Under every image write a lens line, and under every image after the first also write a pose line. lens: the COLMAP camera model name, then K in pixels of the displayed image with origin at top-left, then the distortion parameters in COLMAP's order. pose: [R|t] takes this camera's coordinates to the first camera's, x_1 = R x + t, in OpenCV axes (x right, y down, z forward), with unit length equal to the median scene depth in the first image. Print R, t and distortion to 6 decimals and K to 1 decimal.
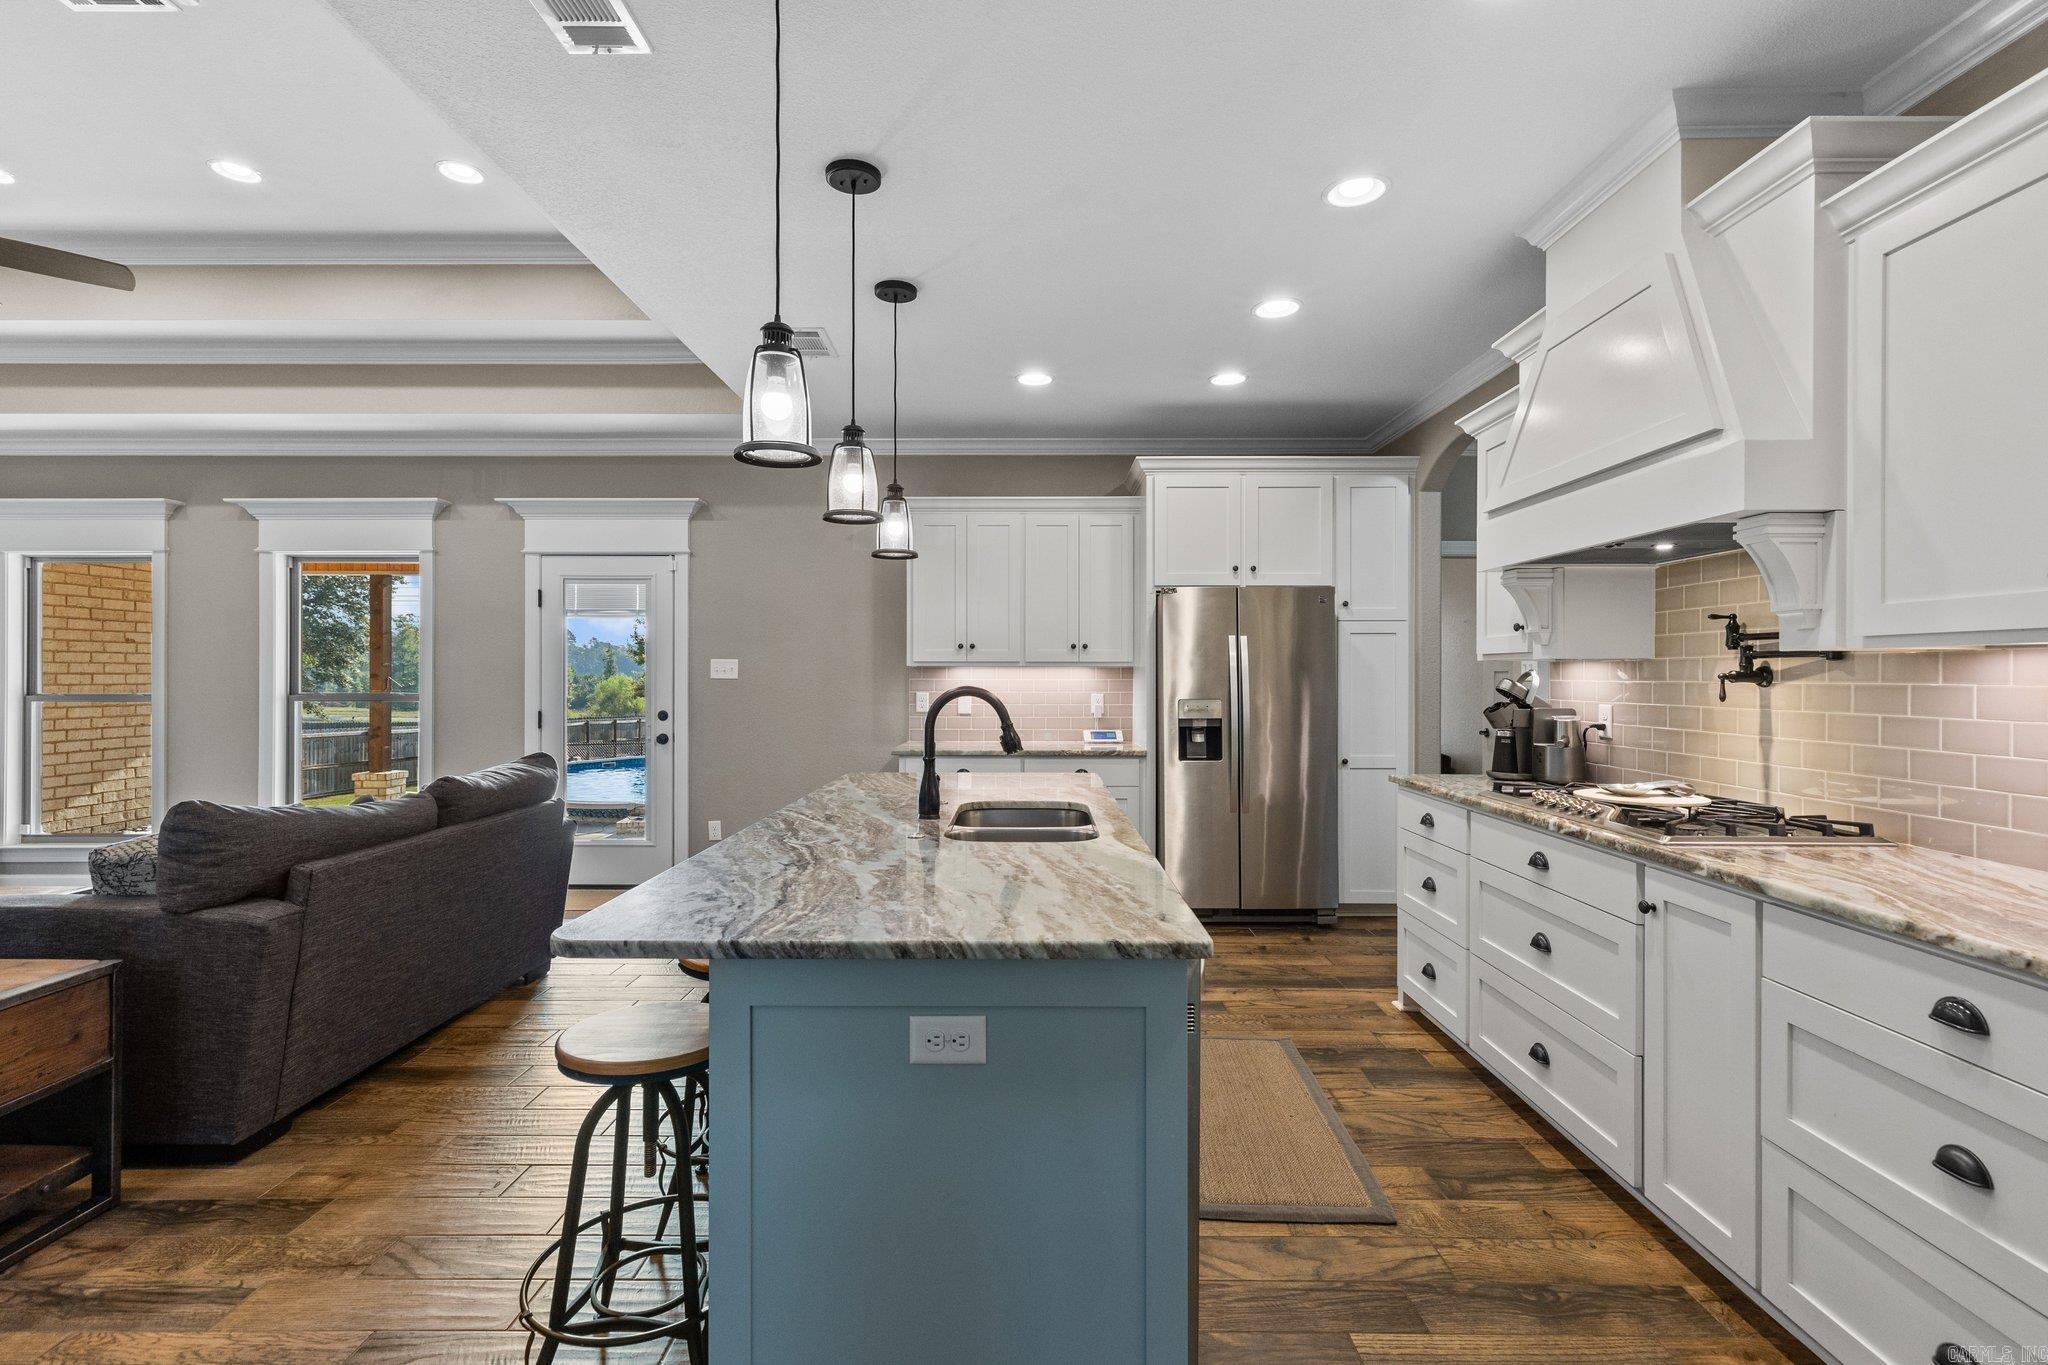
lens RADIAL K [[921.8, 0, 1027.6], [0, 921.8, 677.1], [0, 0, 1]] dist [0.002199, 0.000320]
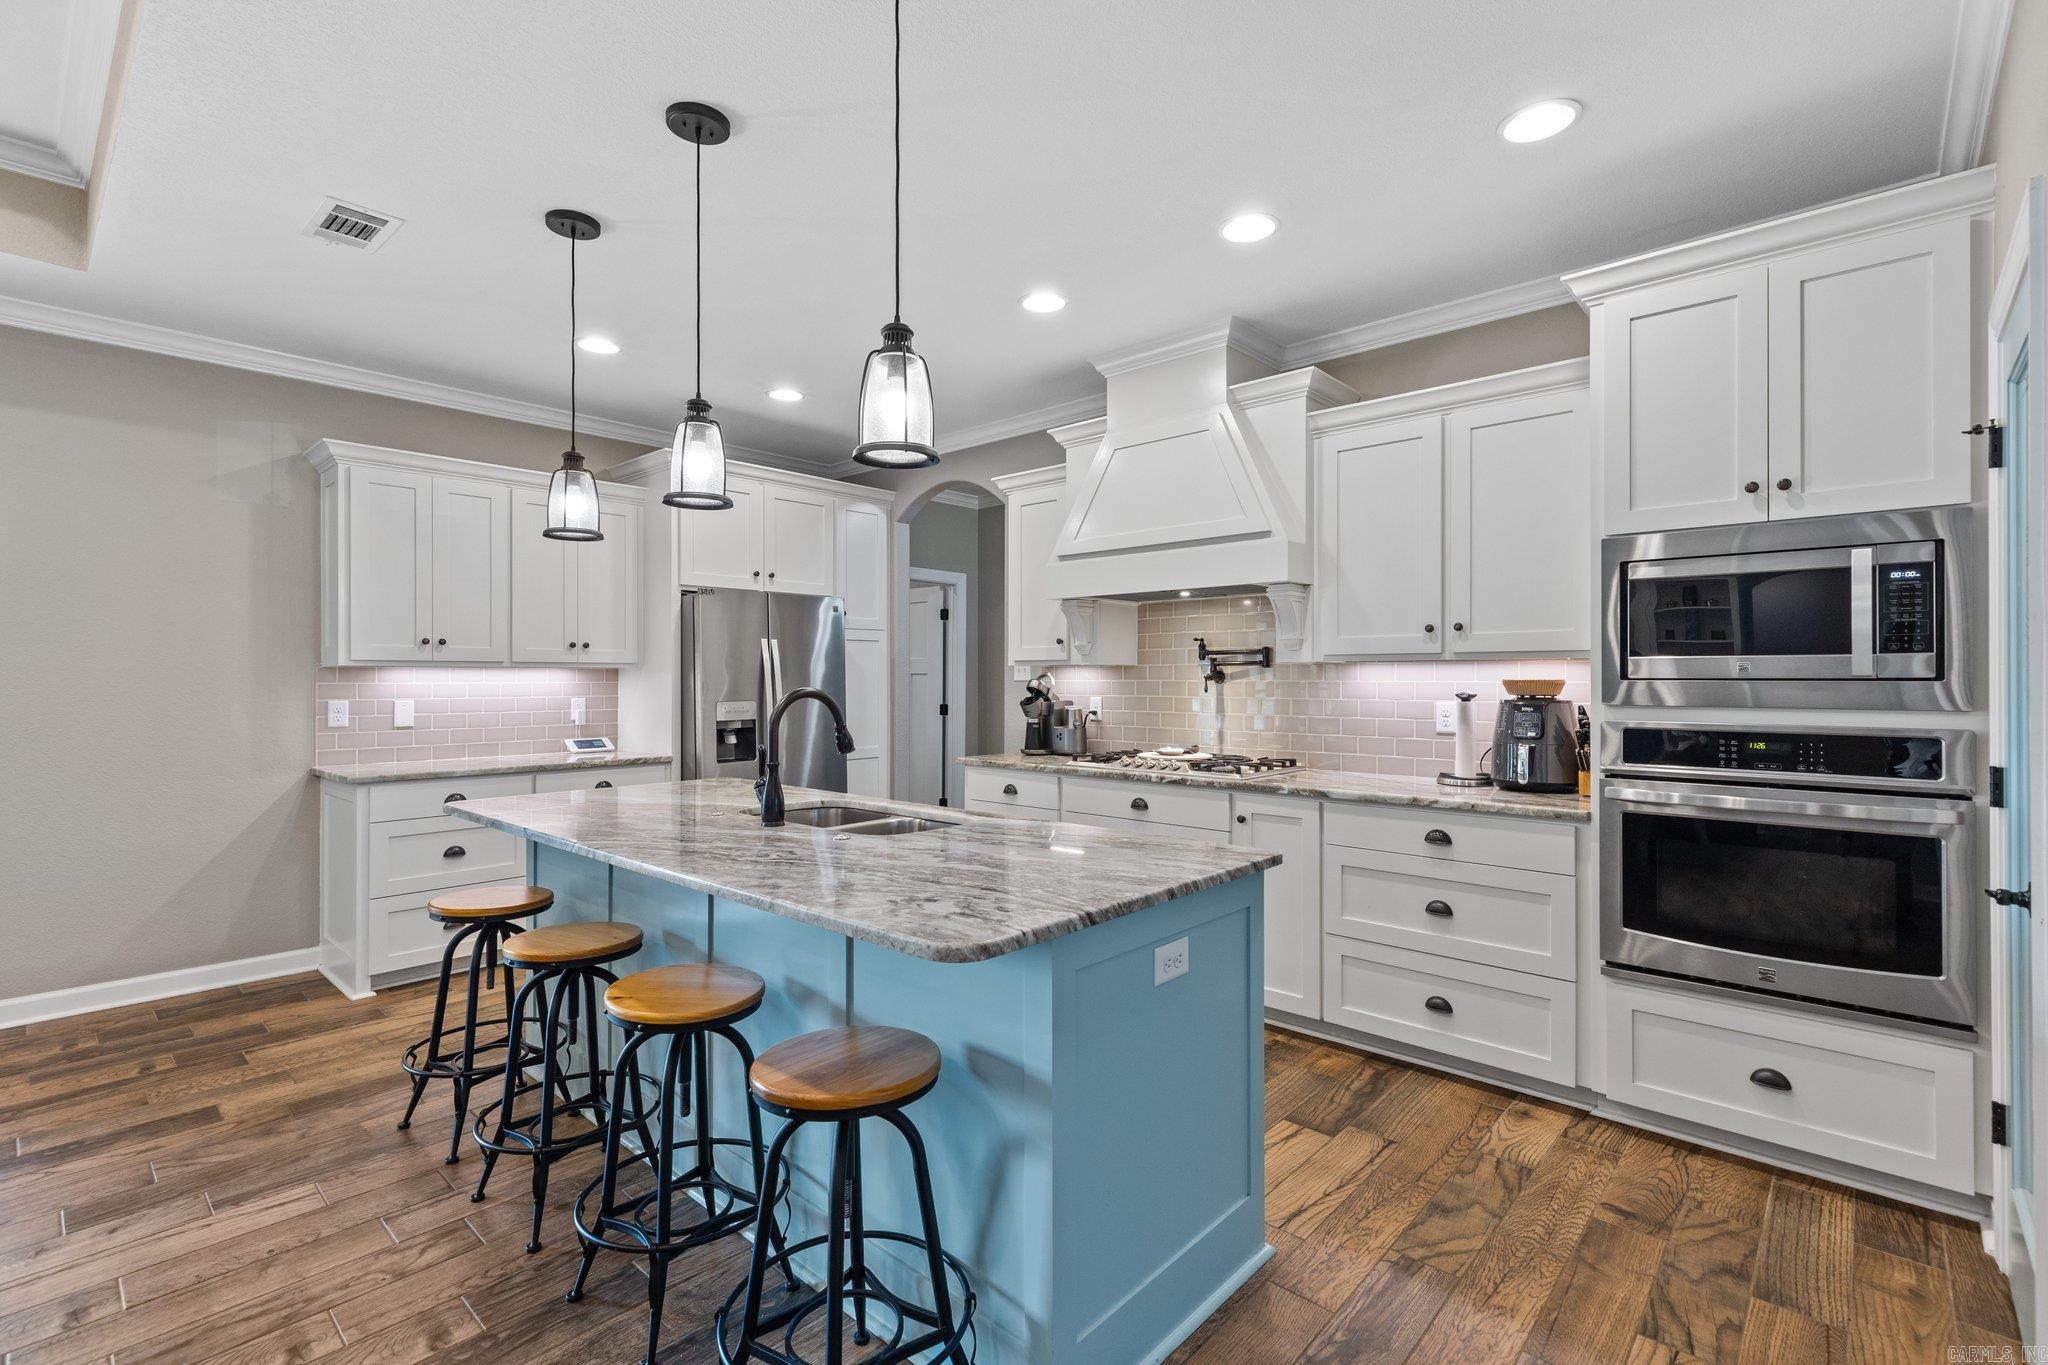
lens RADIAL K [[921.8, 0, 1027.6], [0, 921.8, 677.1], [0, 0, 1]] dist [0.002199, 0.000320]
pose [[0.668653, -0.001584, 0.743573, -0.632820], [0.003582, 0.999993, -0.001091, 0.000183], [-0.743566, 0.003393, 0.668654, 0.157202]]
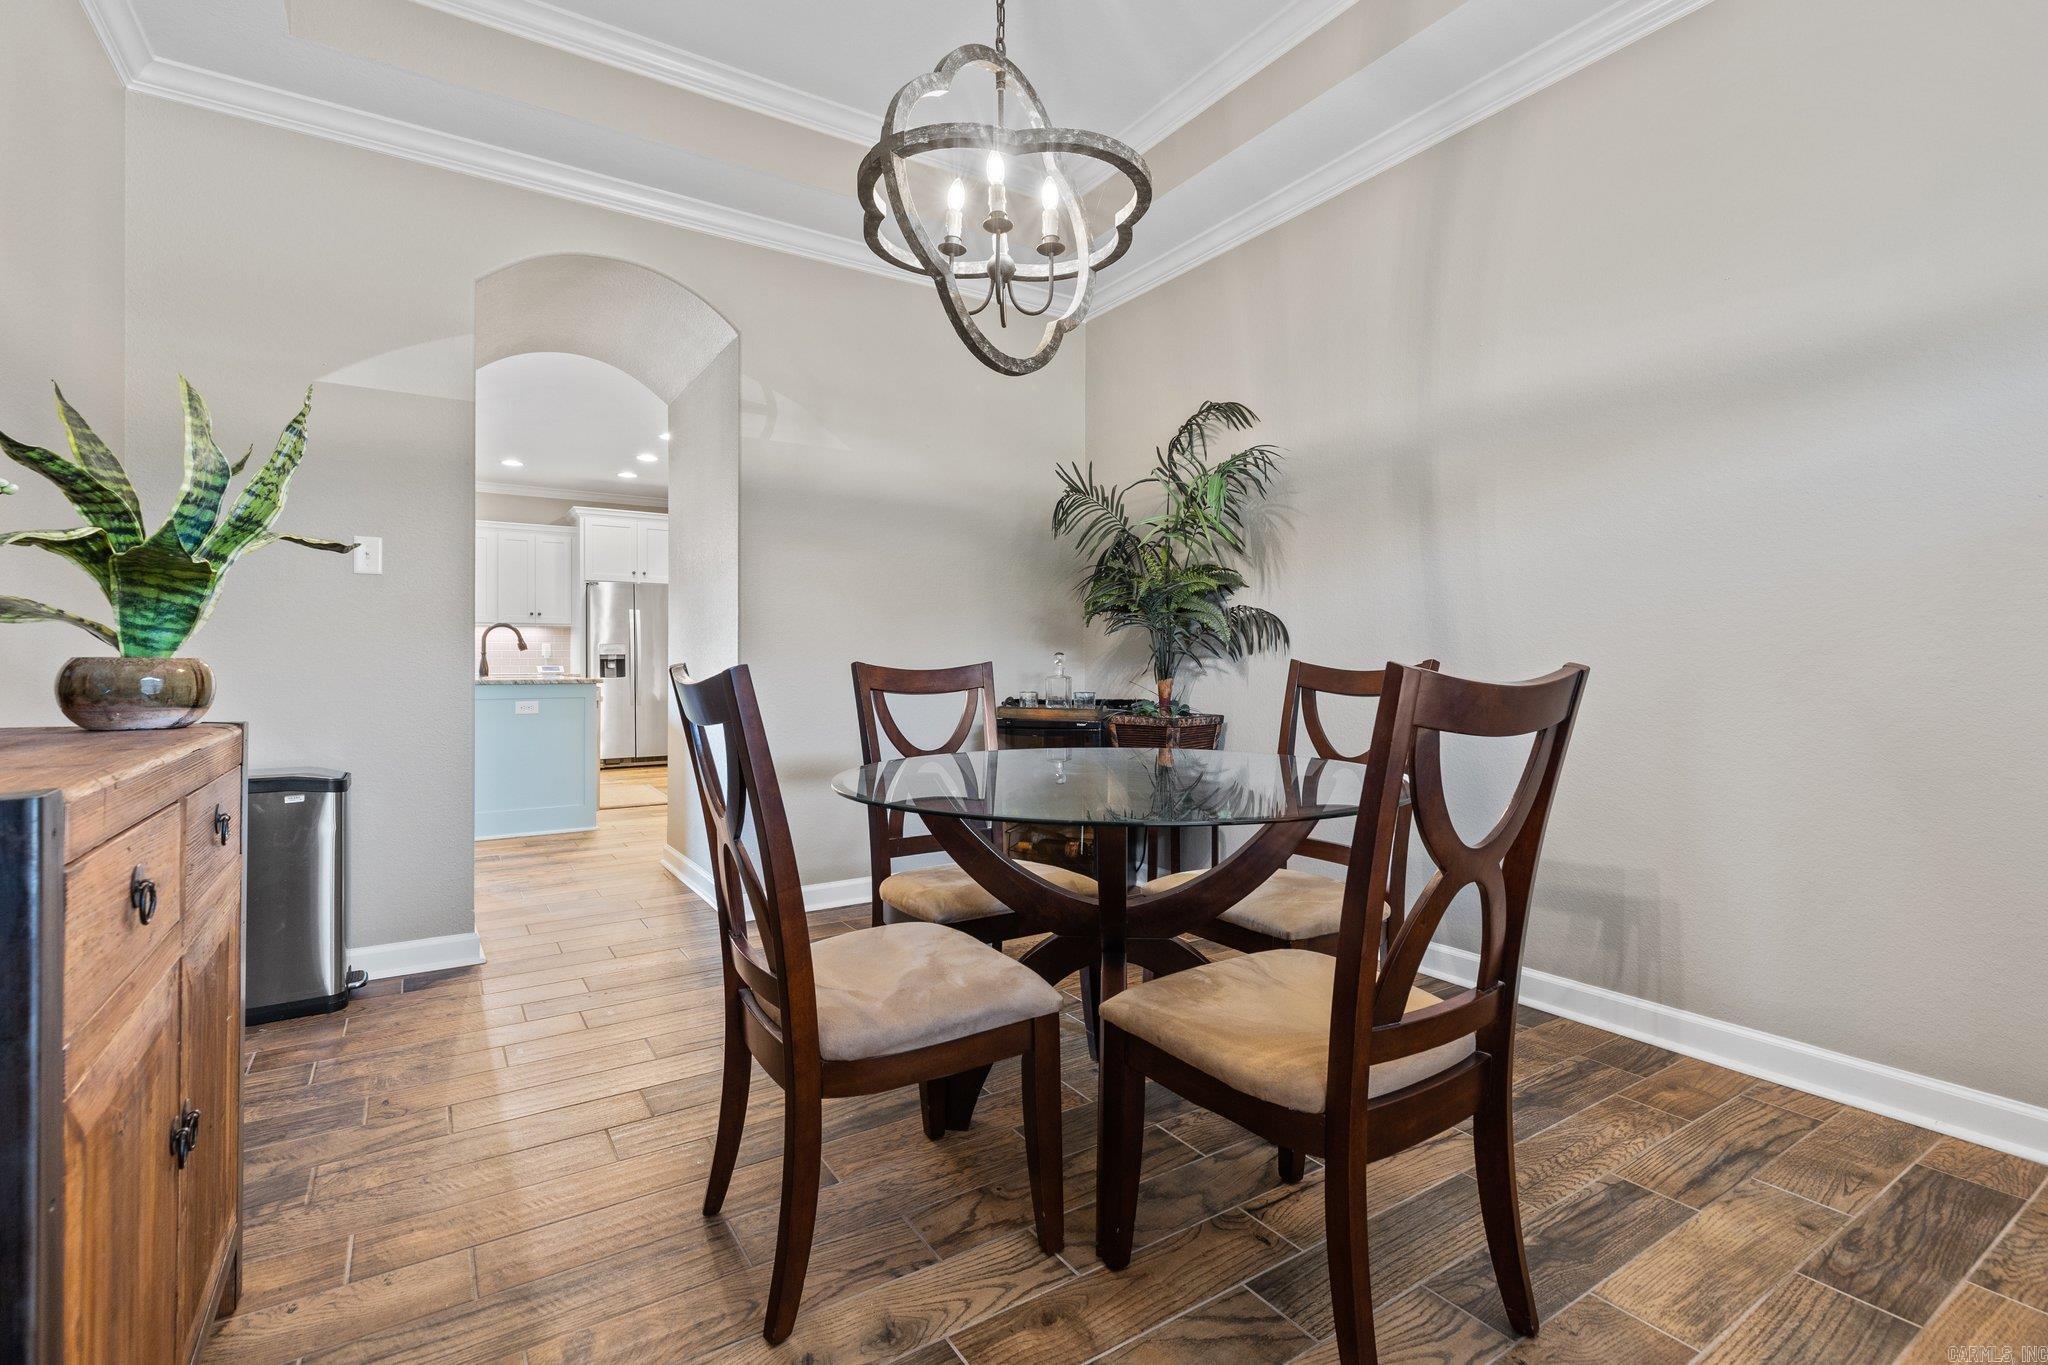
lens RADIAL K [[930.2, 0, 1024.6], [0, 930.2, 661.1], [0, 0, 1]] dist [0.004830, 0.000330]
pose [[0.836249, 0.000023, 0.548349, -0.255268], [0.001701, 0.999995, -0.002635, 0.116025], [-0.548347, 0.003136, 0.836245, -1.784557]]
